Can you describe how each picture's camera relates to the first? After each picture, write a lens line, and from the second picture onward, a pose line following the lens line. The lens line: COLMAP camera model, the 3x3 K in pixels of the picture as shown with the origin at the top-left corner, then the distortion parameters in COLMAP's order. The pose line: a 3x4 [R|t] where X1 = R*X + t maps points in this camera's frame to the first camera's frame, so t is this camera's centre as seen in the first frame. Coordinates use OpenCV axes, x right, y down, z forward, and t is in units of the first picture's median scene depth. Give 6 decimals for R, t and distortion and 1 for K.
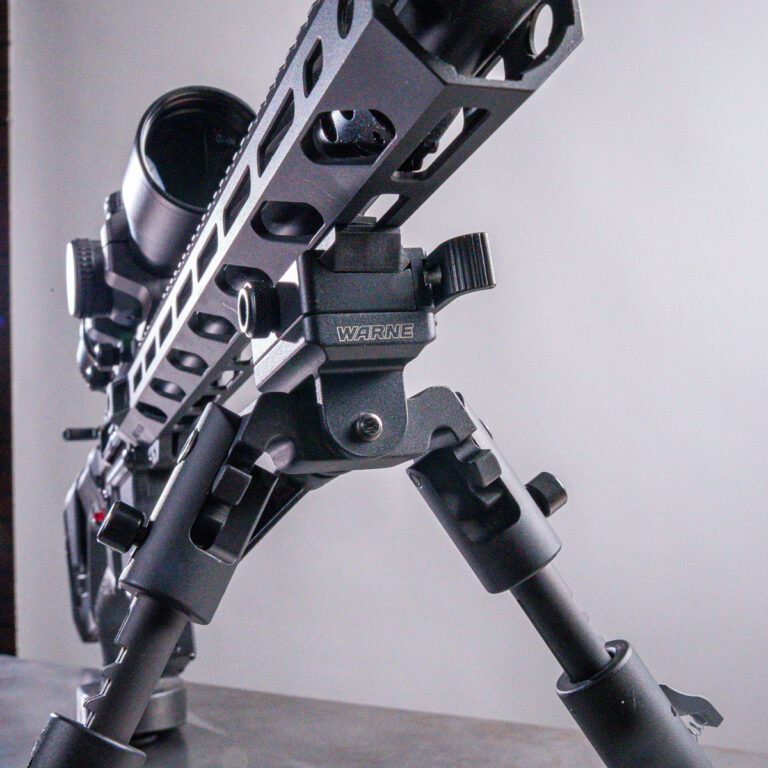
lens RADIAL K [[1112.3, 0, 384.0], [0, 1112.3, 384.0], [0, 0, 1]] dist [-0.089446, 0.027277]
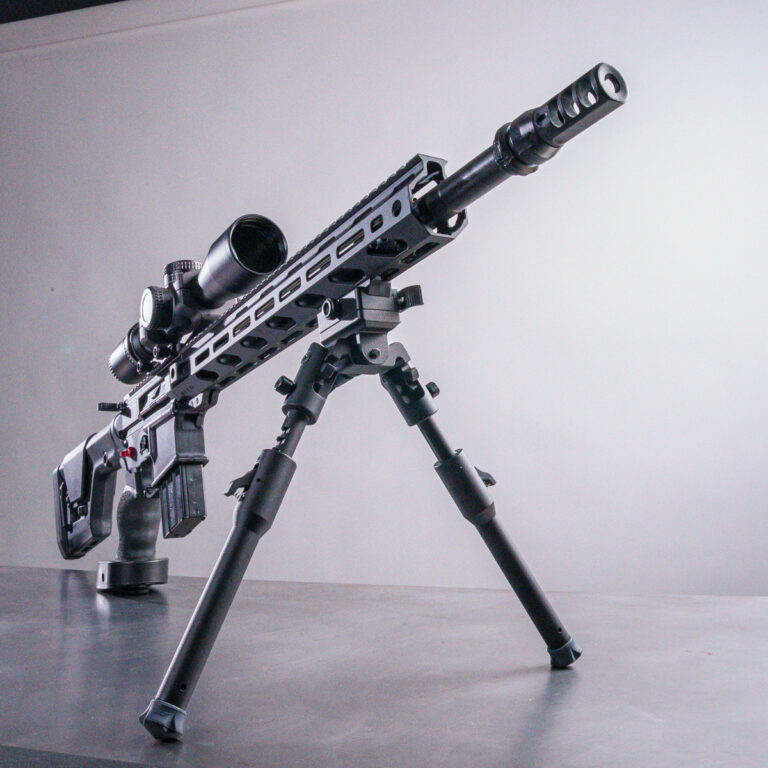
lens RADIAL K [[936.5, 0, 384.0], [0, 936.5, 384.0], [0, 0, 1]] dist [-0.156616, -0.010072]
pose [[0.975464, 0.055145, 0.213142, -0.457418], [-0.038926, 0.996070, -0.079560, 0.282595], [-0.216692, 0.069311, 0.973776, -1.166684]]
